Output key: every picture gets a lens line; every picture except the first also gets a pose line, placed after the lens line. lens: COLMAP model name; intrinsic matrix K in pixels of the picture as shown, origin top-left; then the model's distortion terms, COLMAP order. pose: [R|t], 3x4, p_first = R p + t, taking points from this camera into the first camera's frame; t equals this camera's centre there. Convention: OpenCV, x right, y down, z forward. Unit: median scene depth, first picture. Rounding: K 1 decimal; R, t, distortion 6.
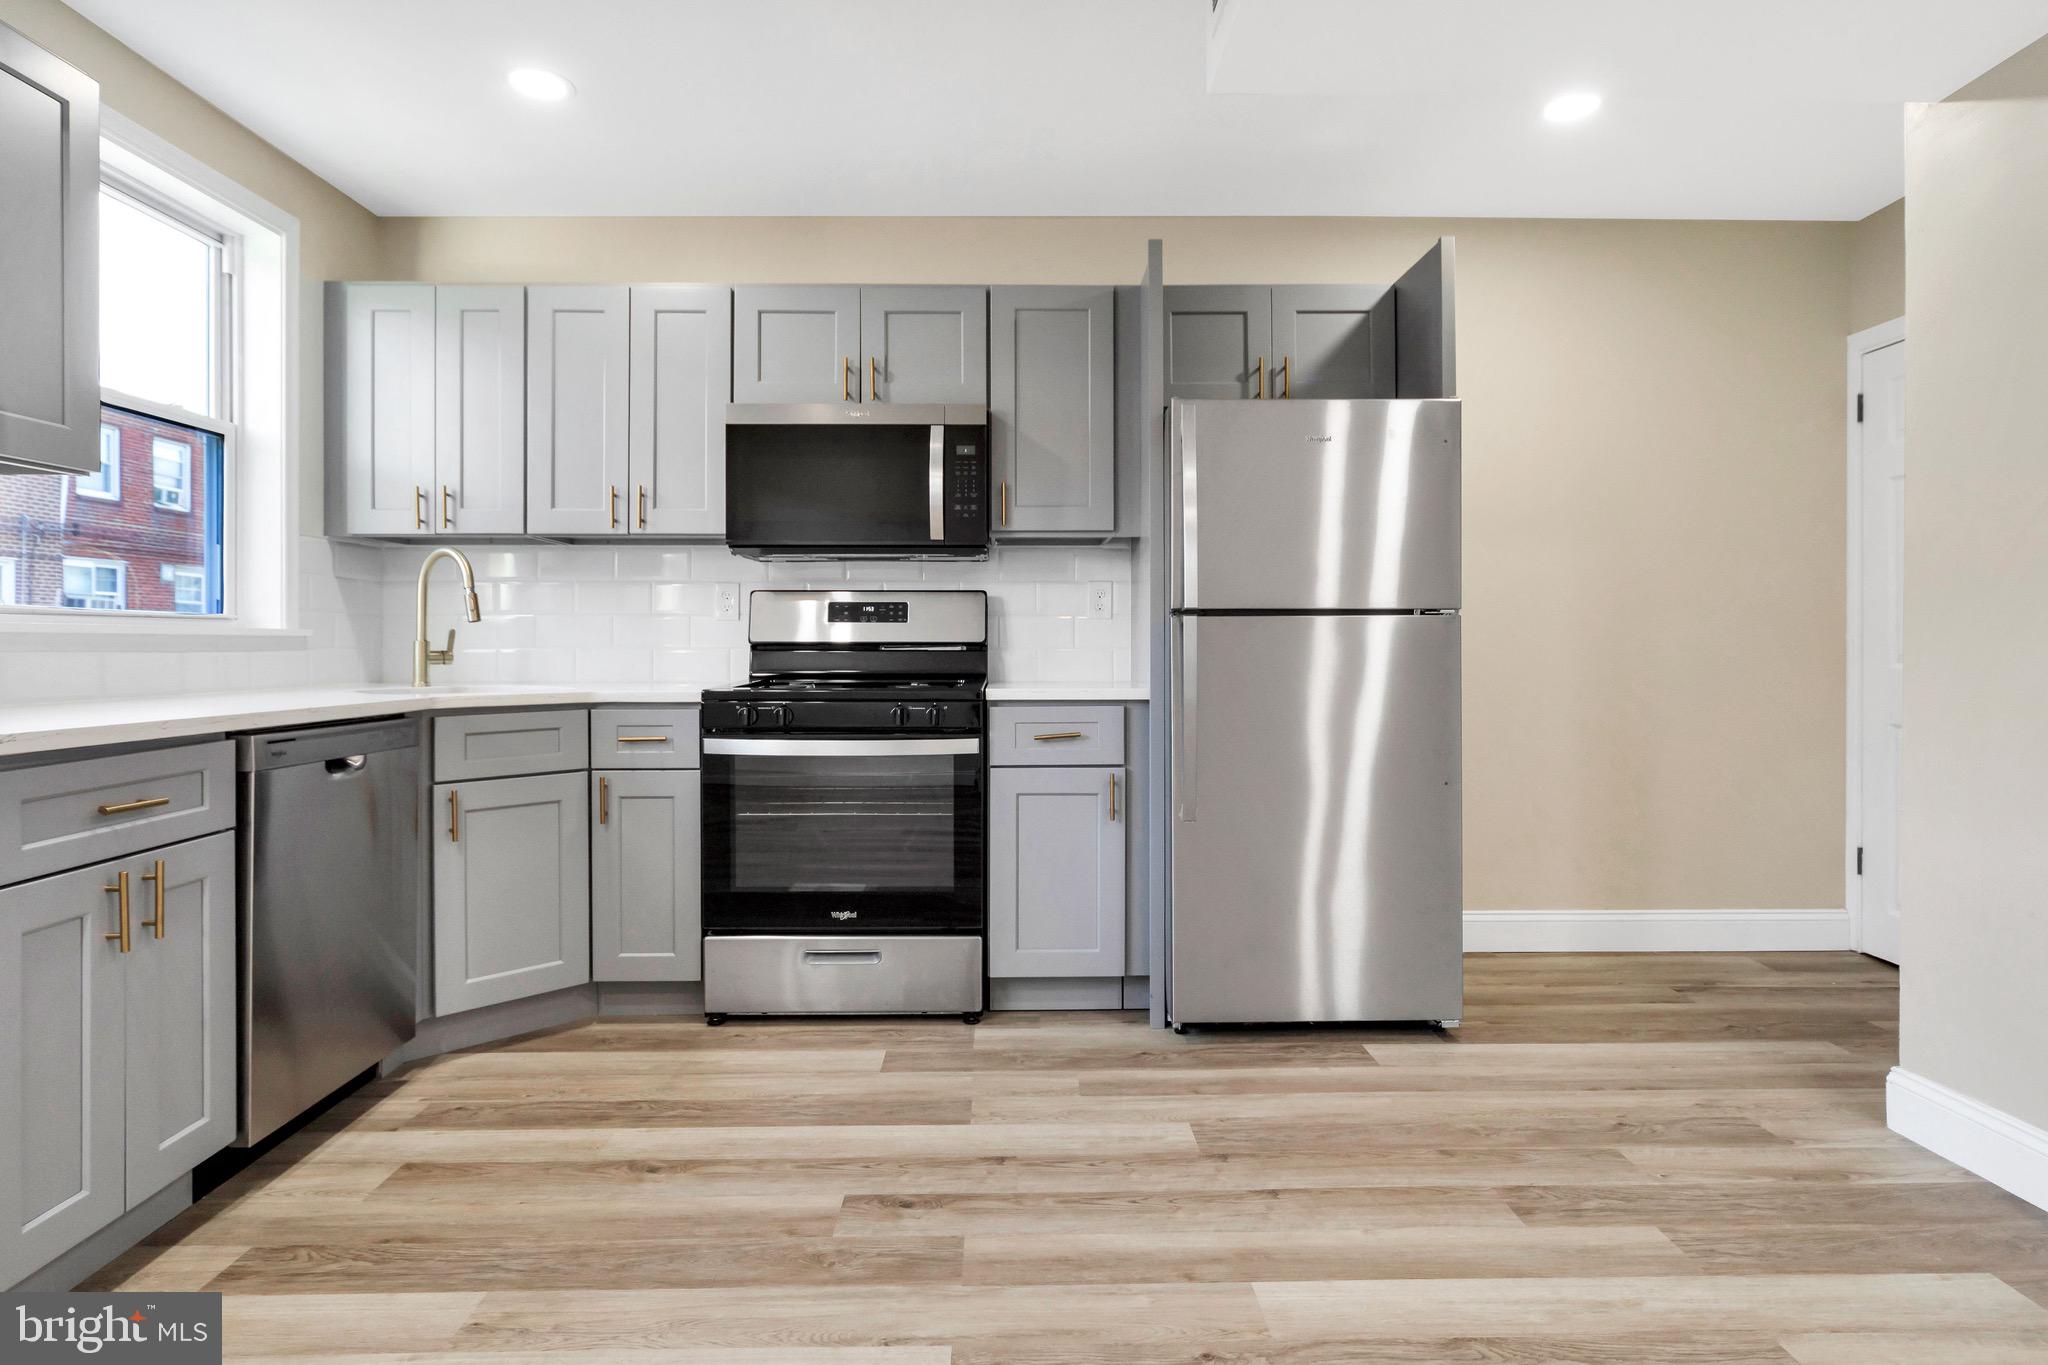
lens RADIAL K [[1132.6, 0, 1026.7], [0, 1132.6, 647.3], [0, 0, 1]] dist [-0.002775, -0.000132]
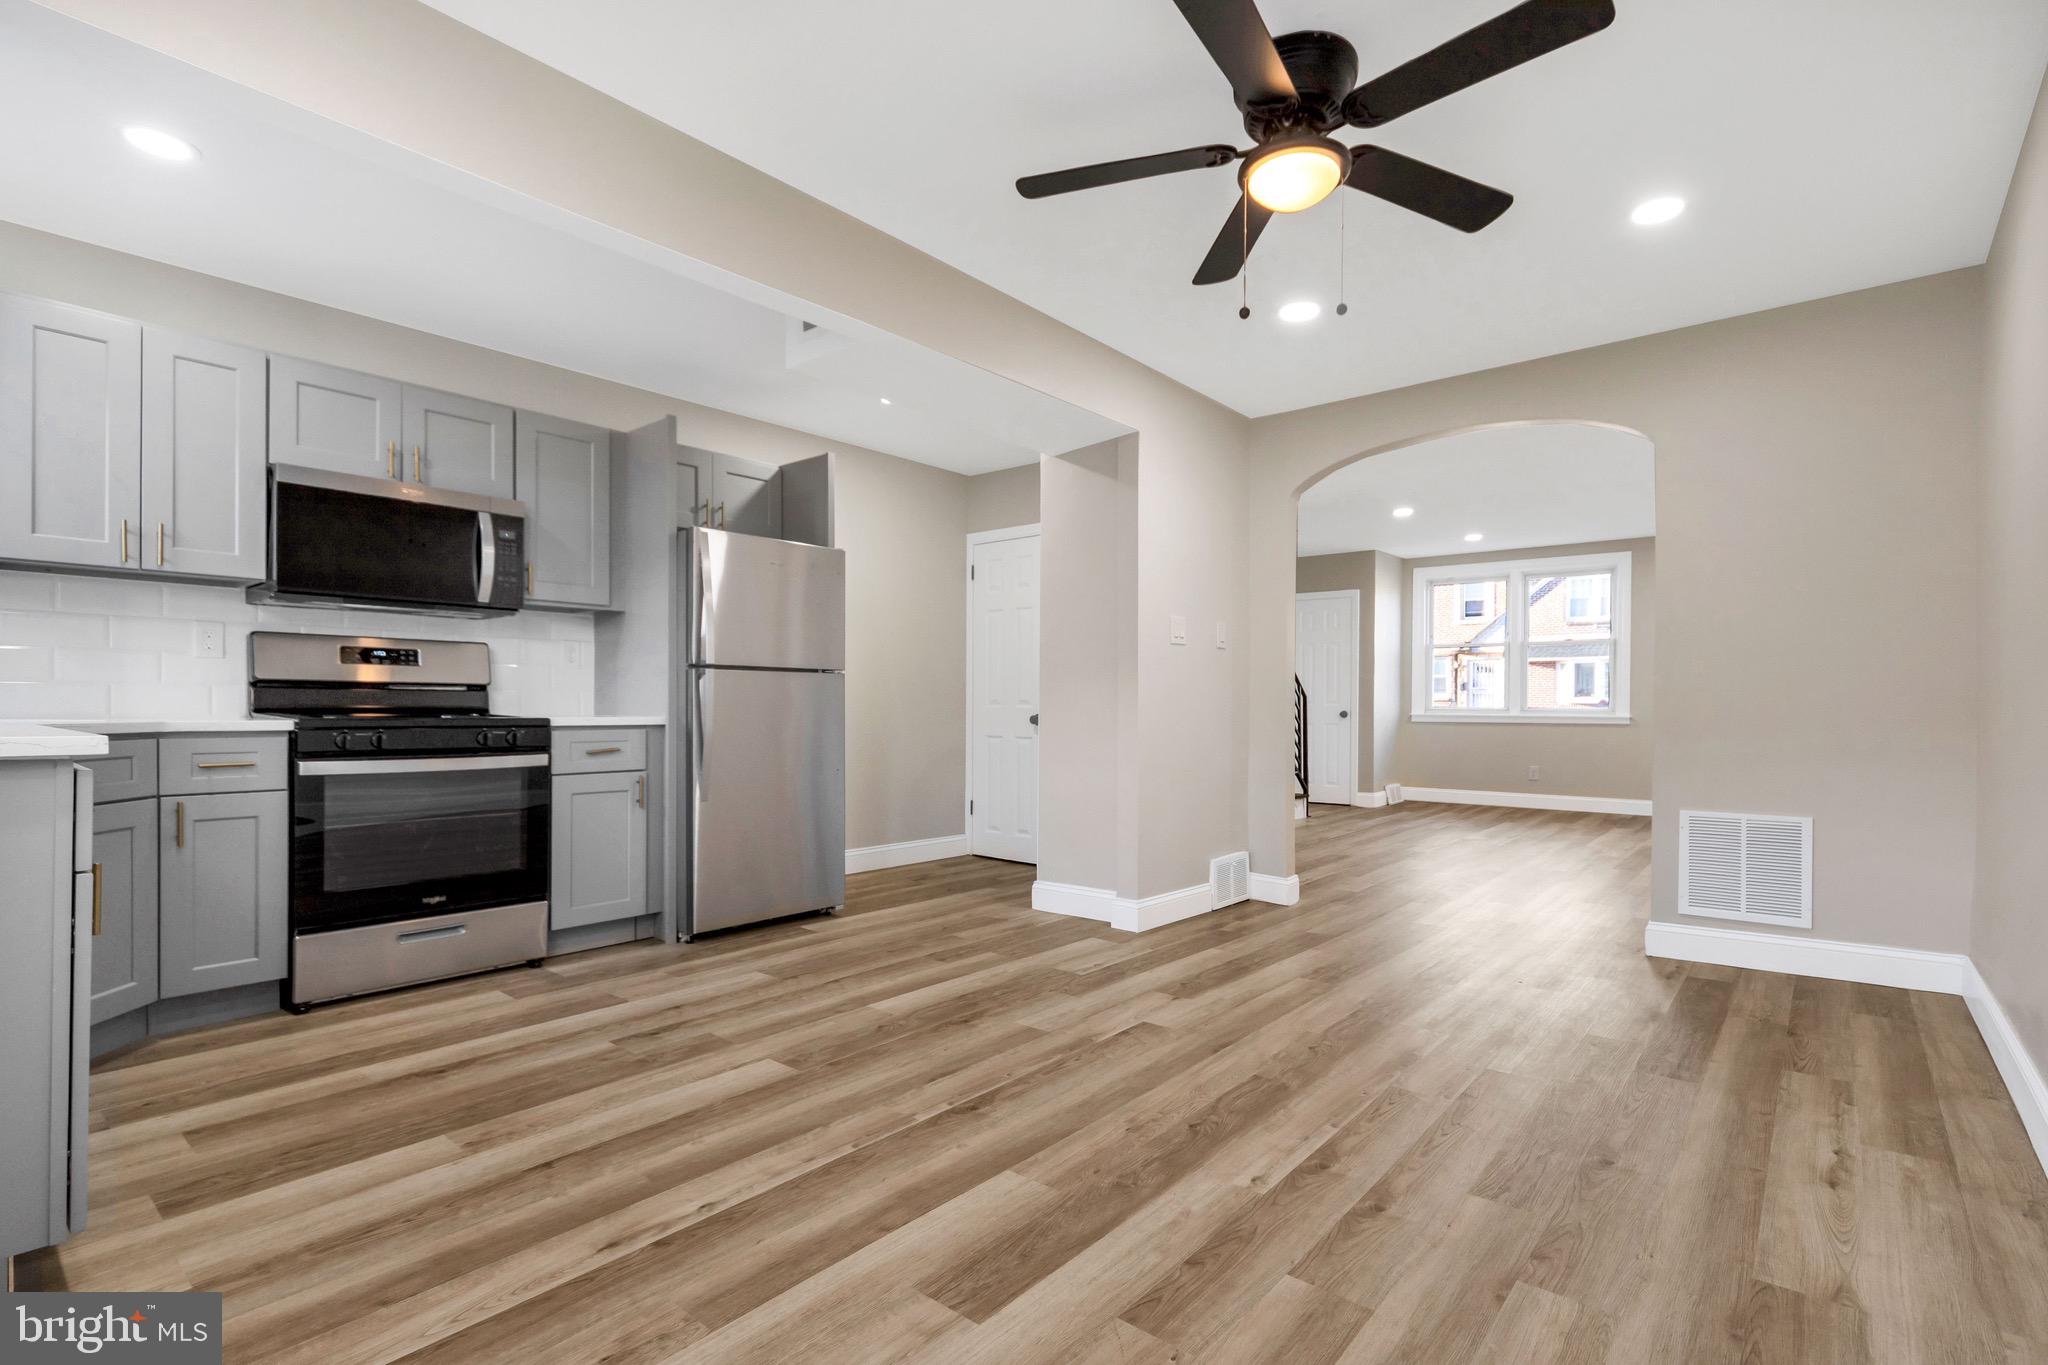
lens RADIAL K [[968.6, 0, 1051.1], [0, 968.6, 715.3], [0, 0, 1]] dist [0.002591, 0.001095]
pose [[0.643794, -0.002457, 0.765195, -0.540859], [-0.004861, 0.999962, 0.007301, 0.022675], [-0.765183, -0.008420, 0.643758, -0.204439]]
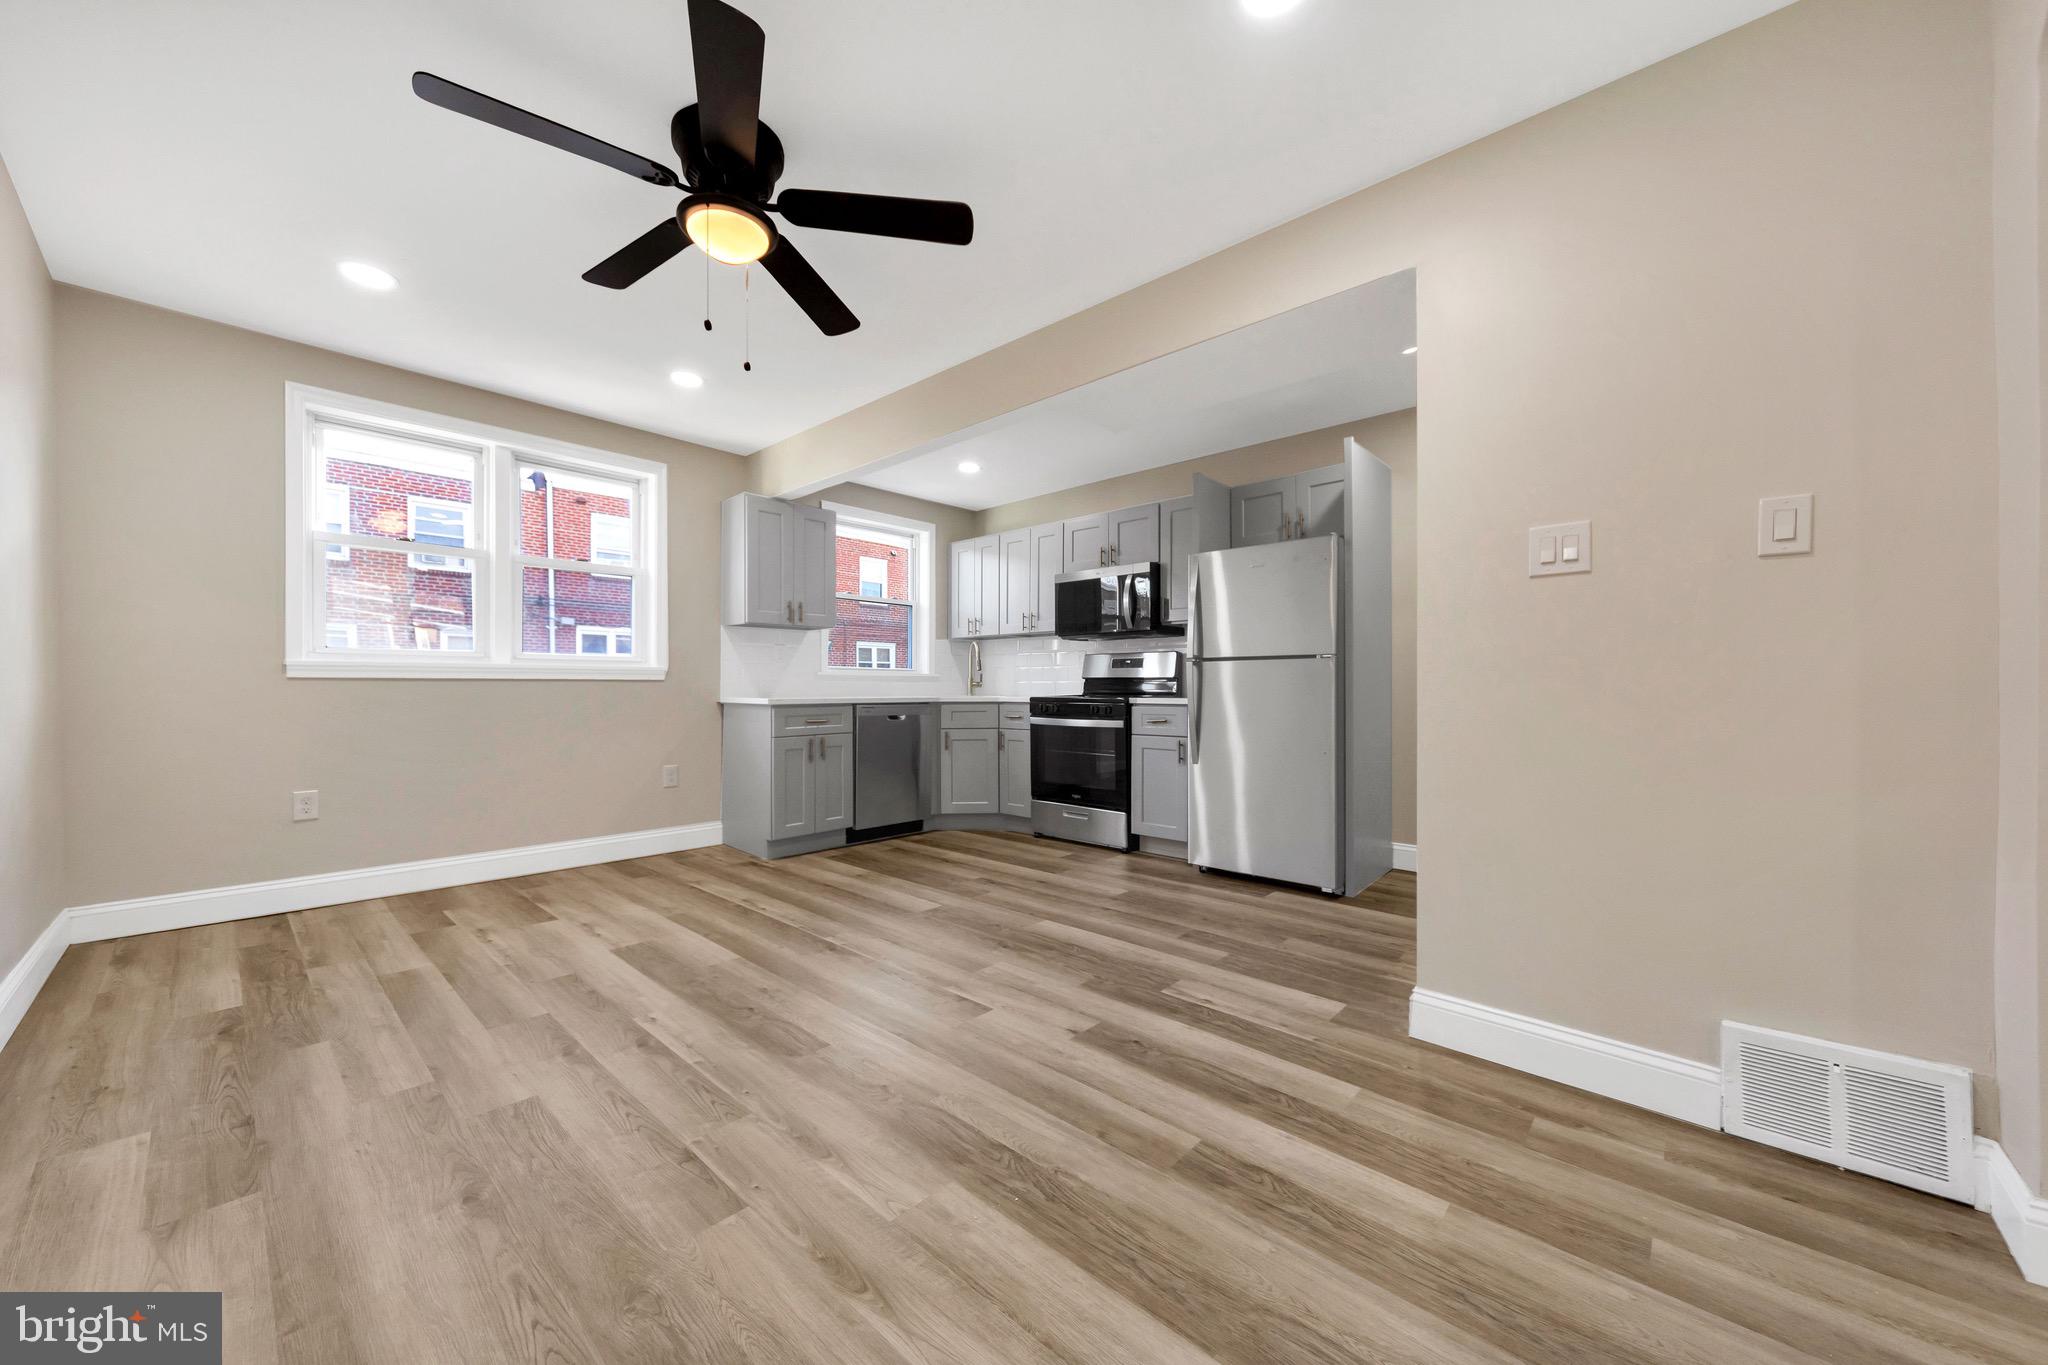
lens RADIAL K [[756.2, 0, 1024.0], [0, 756.2, 682.5], [0, 0, 1]] dist [0.000600, -0.000097]
pose [[0.717213, -0.004492, -0.696839, 0.825218], [-0.003436, 0.999944, -0.009982, 0.022970], [0.696845, 0.009554, 0.717158, -0.166832]]
